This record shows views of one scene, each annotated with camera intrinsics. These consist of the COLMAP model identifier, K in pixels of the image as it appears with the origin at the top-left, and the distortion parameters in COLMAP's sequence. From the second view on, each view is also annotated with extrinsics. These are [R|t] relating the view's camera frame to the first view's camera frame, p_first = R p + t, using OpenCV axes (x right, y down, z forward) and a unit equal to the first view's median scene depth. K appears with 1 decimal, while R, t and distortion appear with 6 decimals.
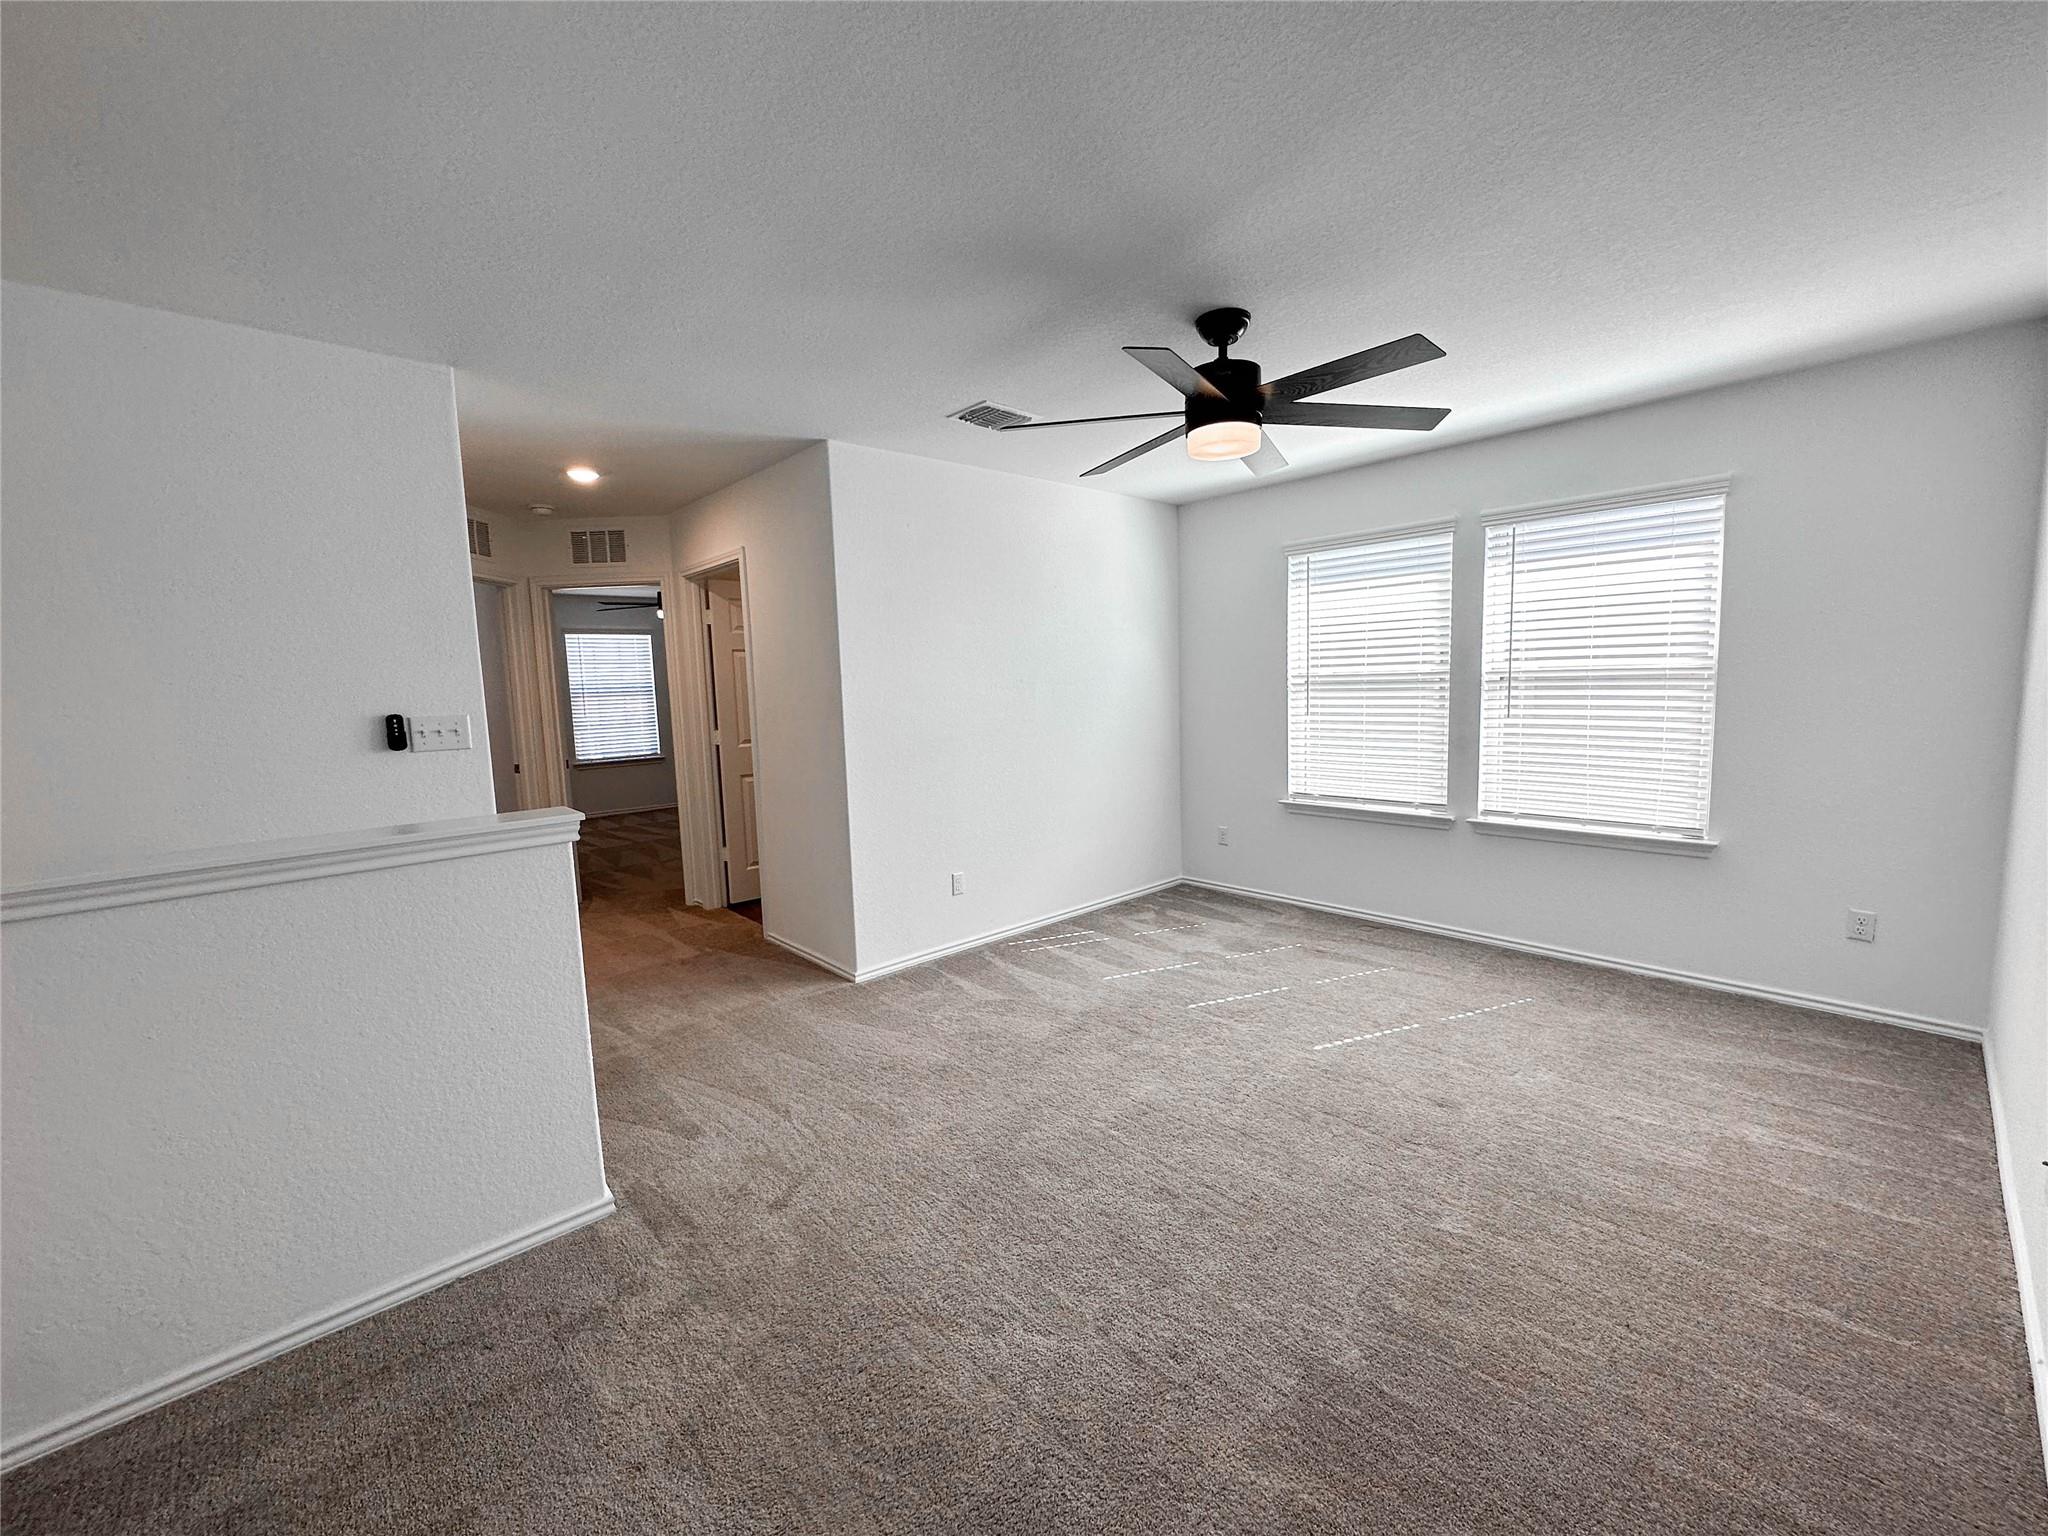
lens RADIAL K [[816.1, 0, 1025.2], [0, 816.1, 772.6], [0, 0, 1]] dist [-0.002411, 0.000997]
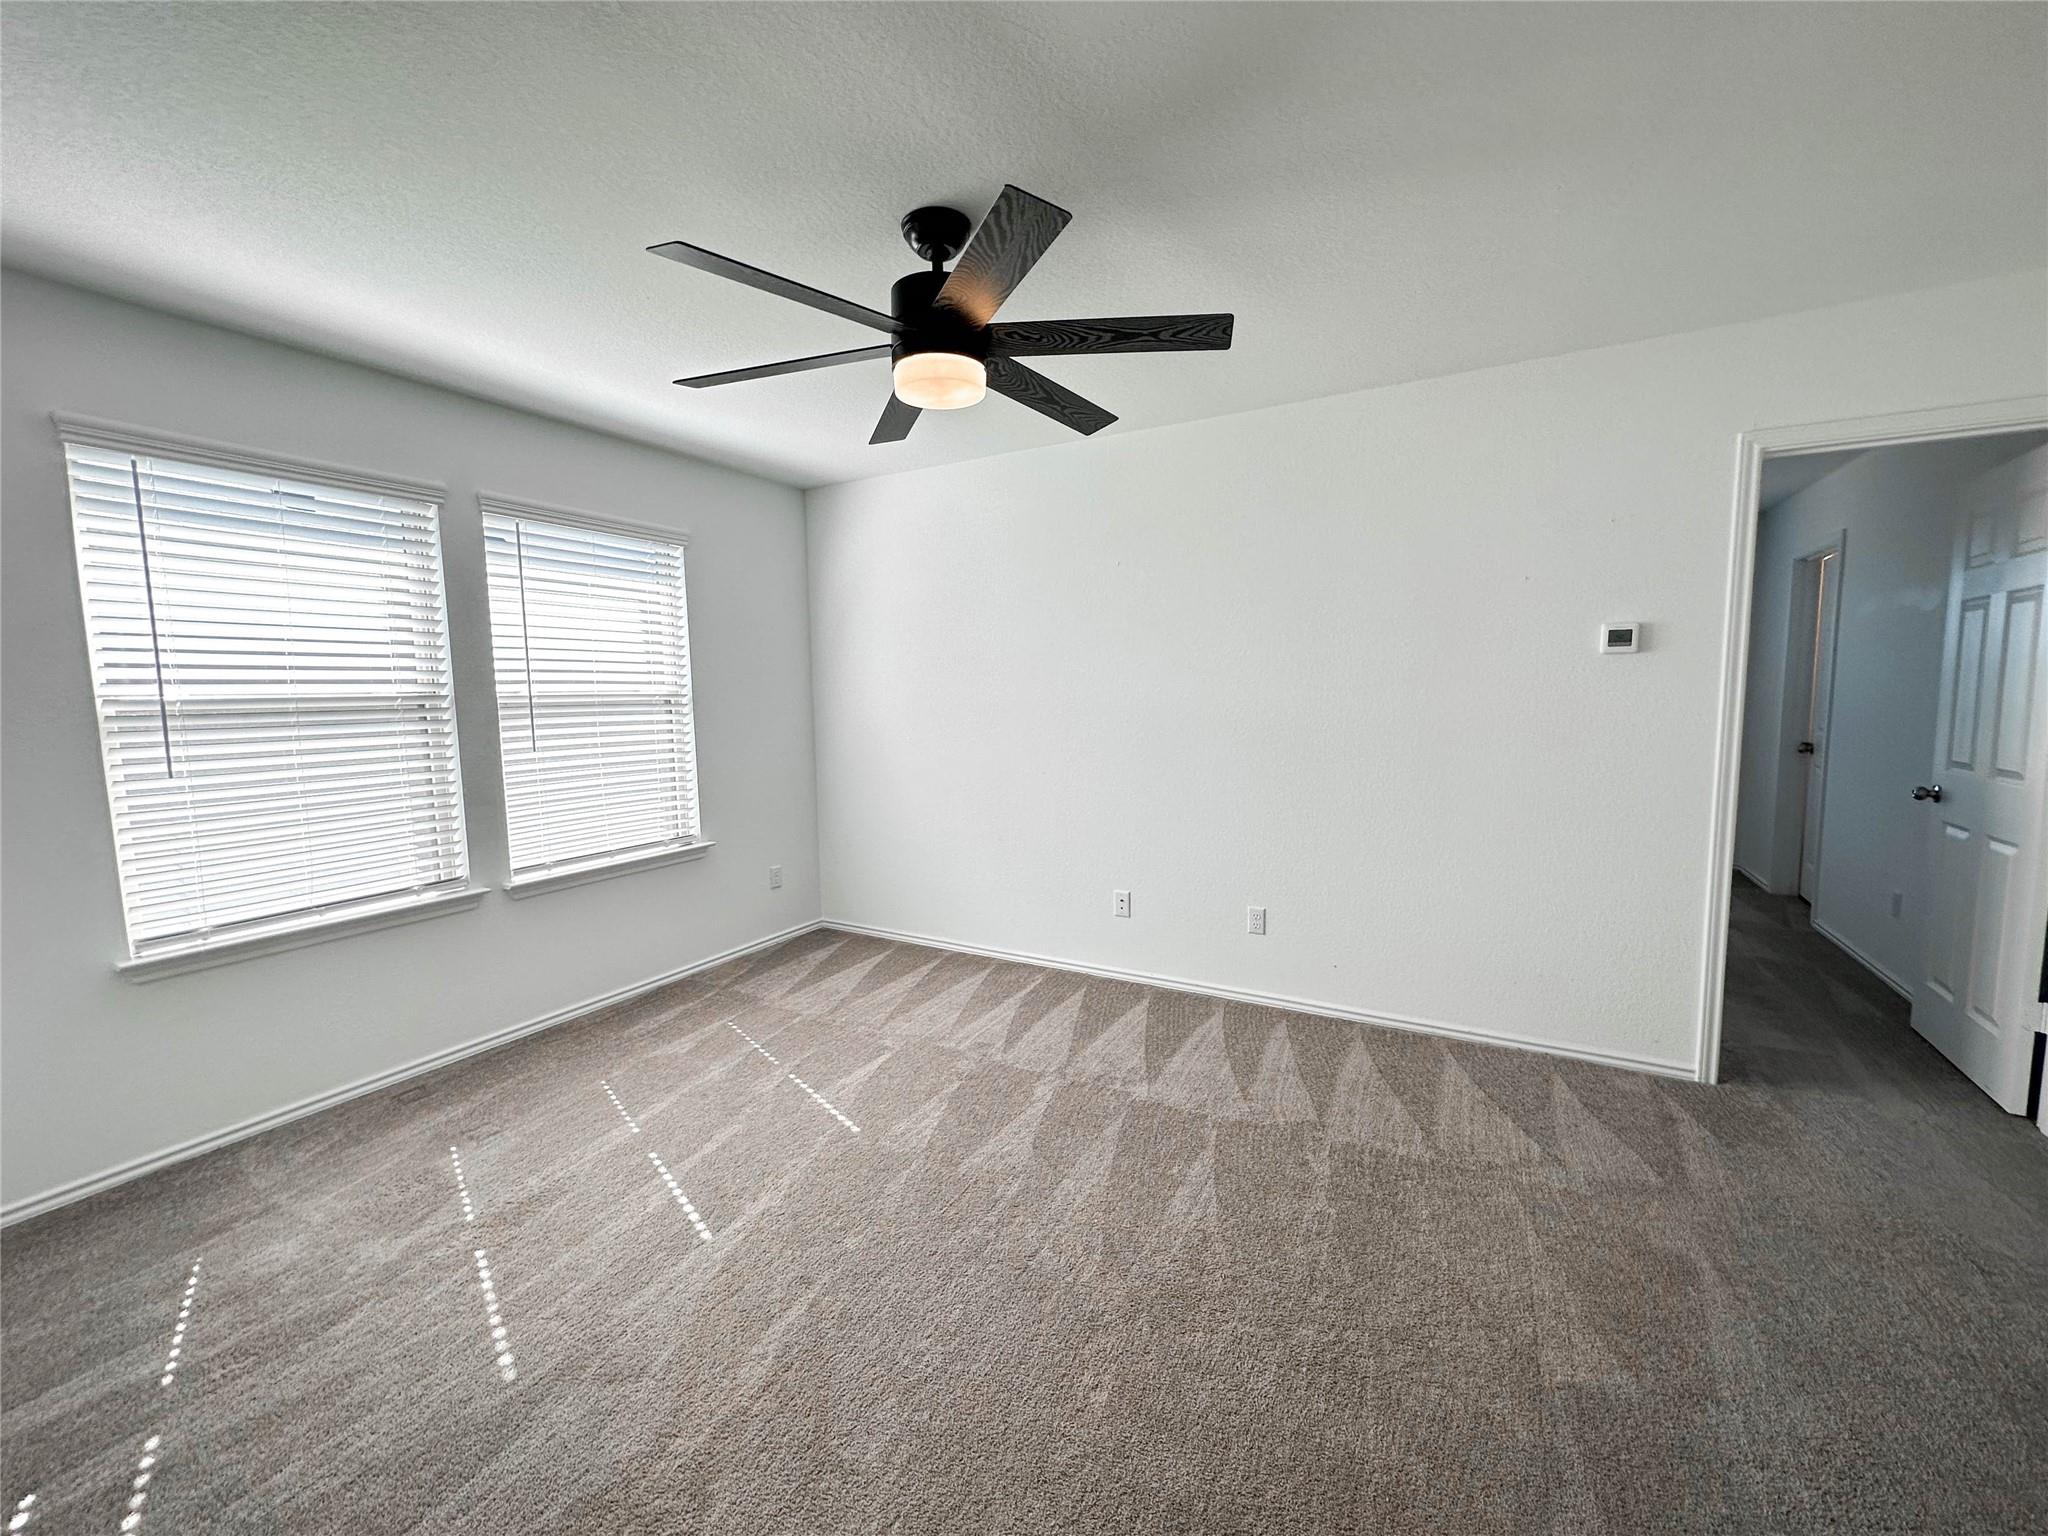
lens RADIAL K [[816.1, 0, 1029.6], [0, 816.1, 765.7], [0, 0, 1]] dist [-0.002411, 0.000997]
pose [[-0.308267, -0.057329, 0.949571, -0.352701], [0.128612, 0.986506, 0.101311, -0.072070], [-0.942566, 0.153357, -0.296734, 0.774183]]
